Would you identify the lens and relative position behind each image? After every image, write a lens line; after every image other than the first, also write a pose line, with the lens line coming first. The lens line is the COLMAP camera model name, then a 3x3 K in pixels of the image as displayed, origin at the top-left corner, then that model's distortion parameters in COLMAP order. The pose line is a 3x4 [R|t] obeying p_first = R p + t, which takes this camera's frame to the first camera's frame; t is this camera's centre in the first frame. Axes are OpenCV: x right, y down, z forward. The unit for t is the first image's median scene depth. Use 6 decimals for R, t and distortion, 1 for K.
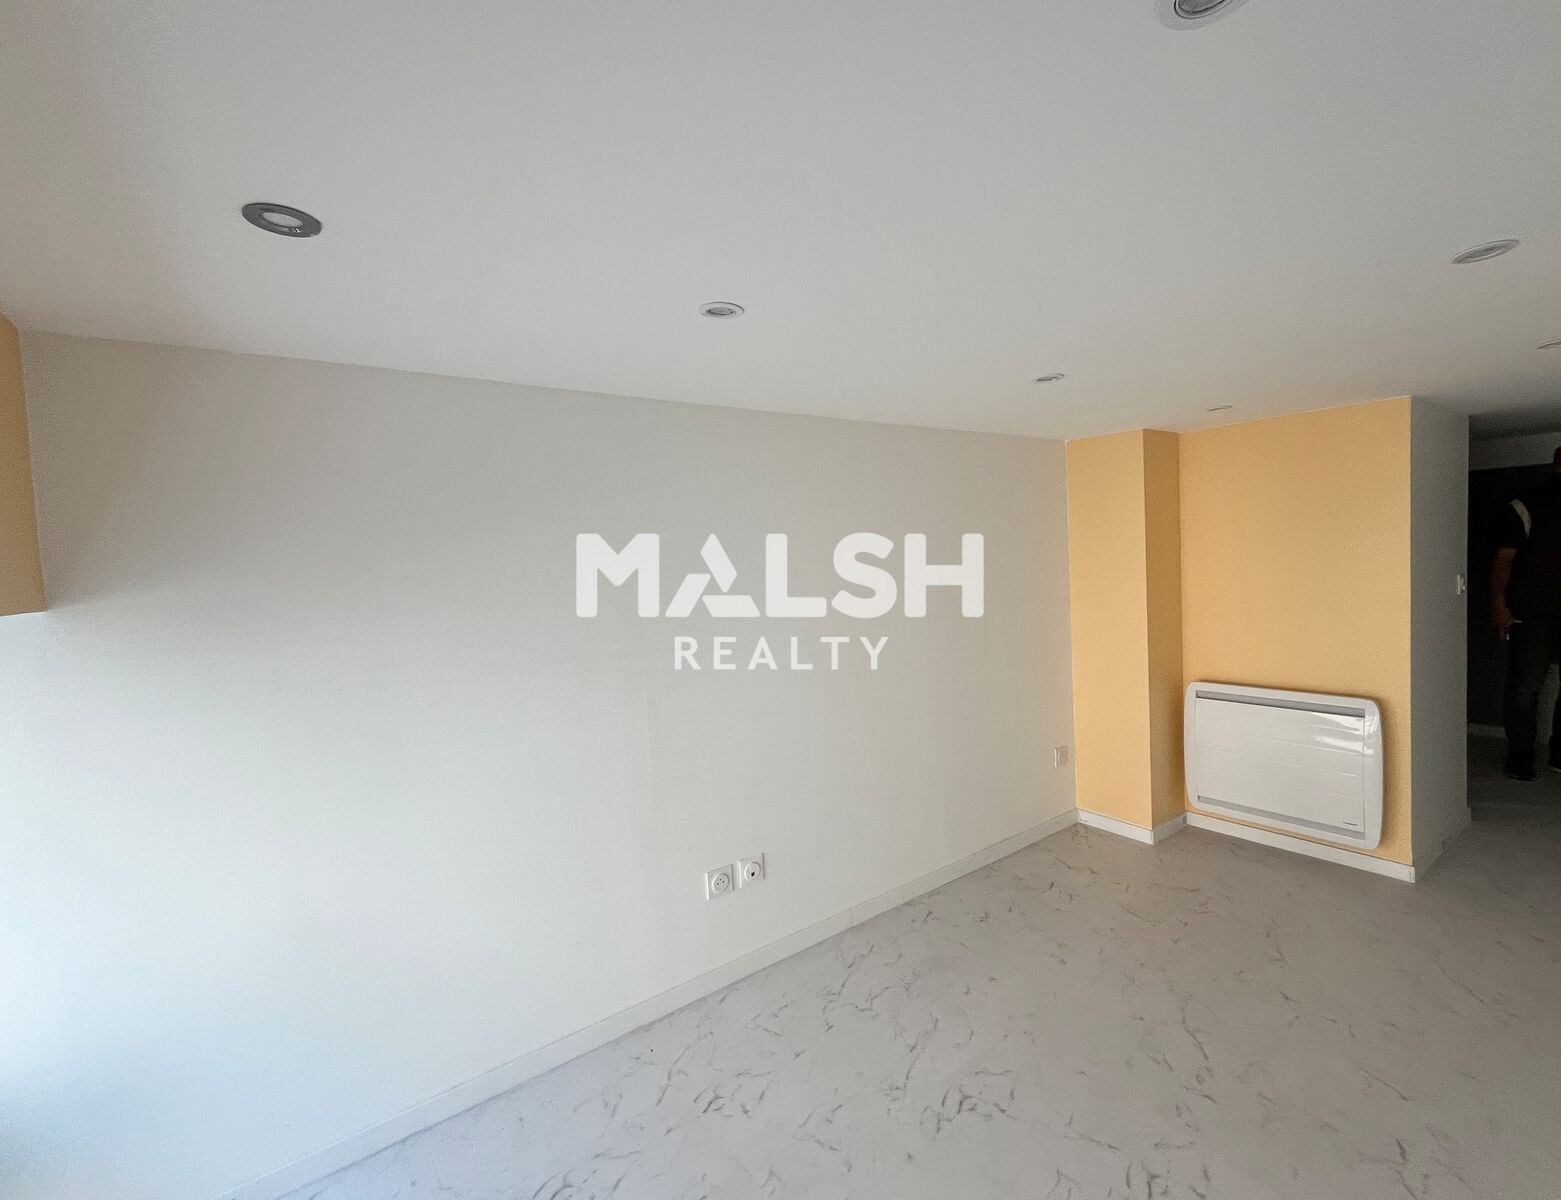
lens RADIAL K [[752.3, 0, 780.5], [0, 752.3, 600.0], [0, 0, 1]] dist [0.000529, 0.000937]
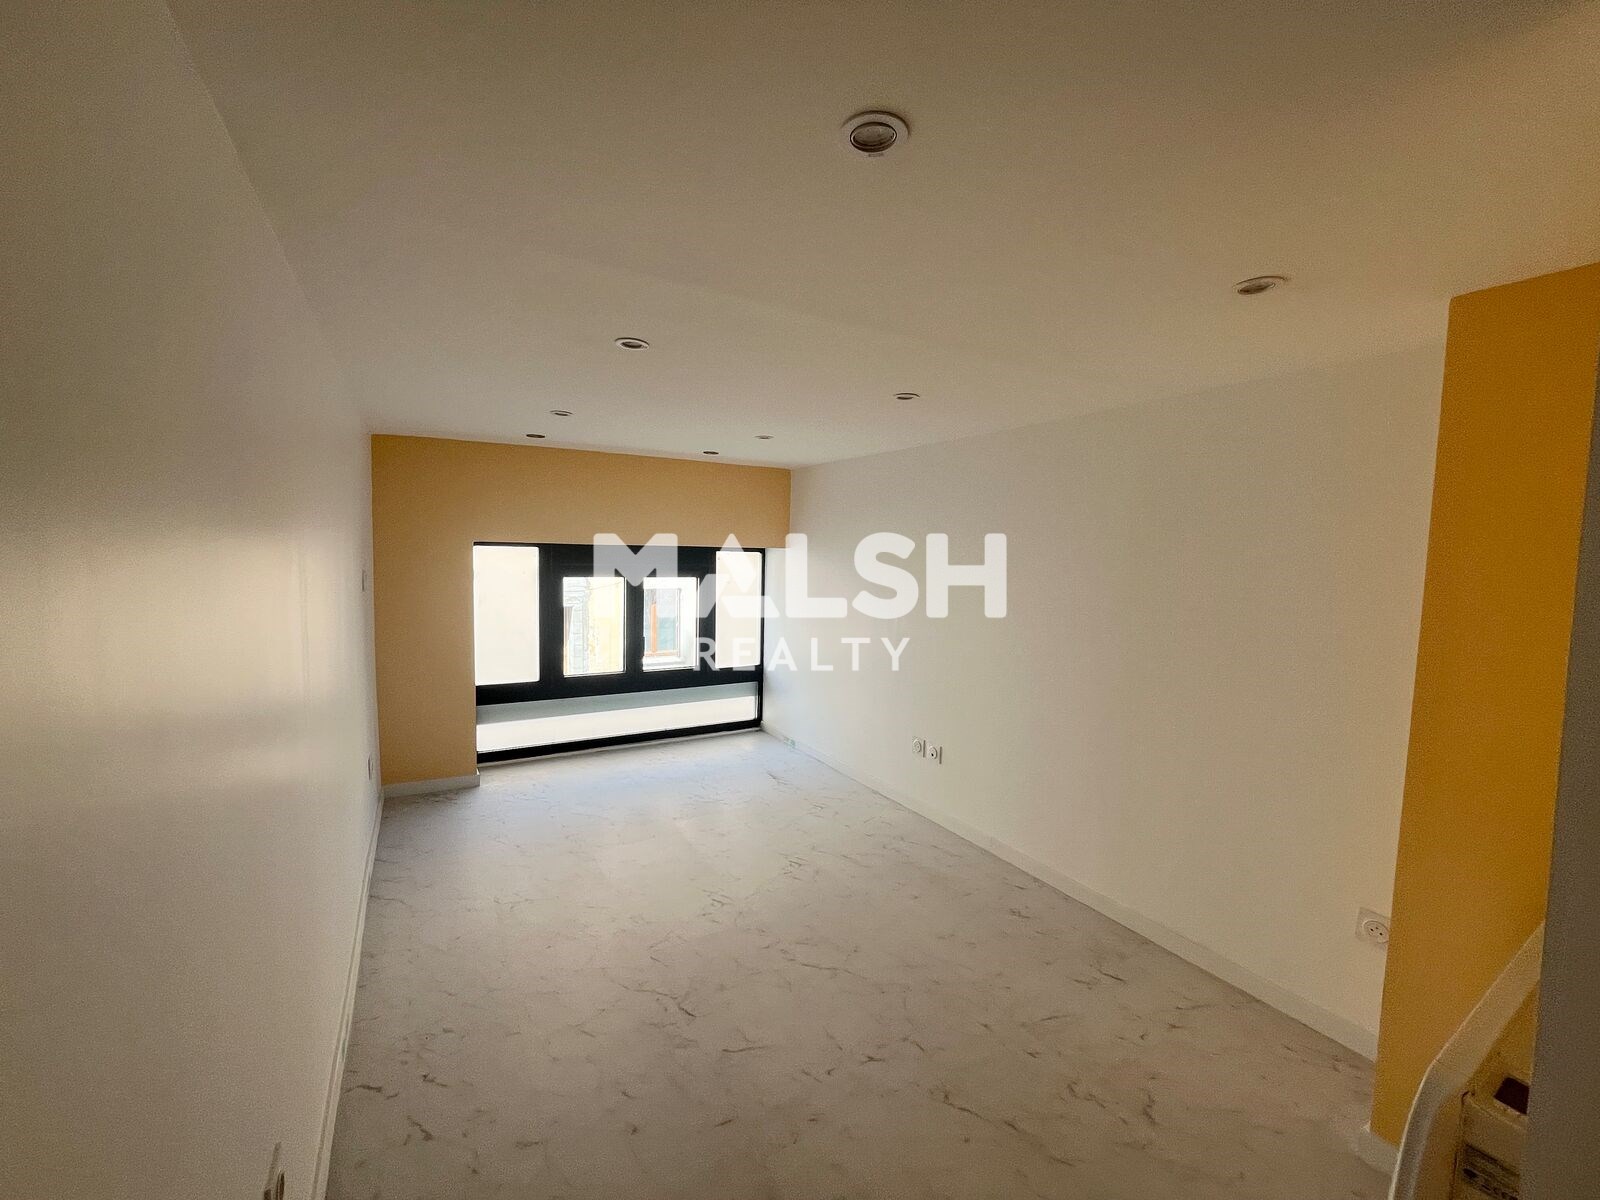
lens RADIAL K [[645.3, 0, 799.2], [0, 645.3, 578.3], [0, 0, 1]] dist [0.000385, 0.000116]
pose [[-0.106910, 0.118728, -0.987154, 1.229481], [-0.075073, 0.989047, 0.127086, -0.132205], [0.991430, 0.087695, -0.096826, 0.825135]]
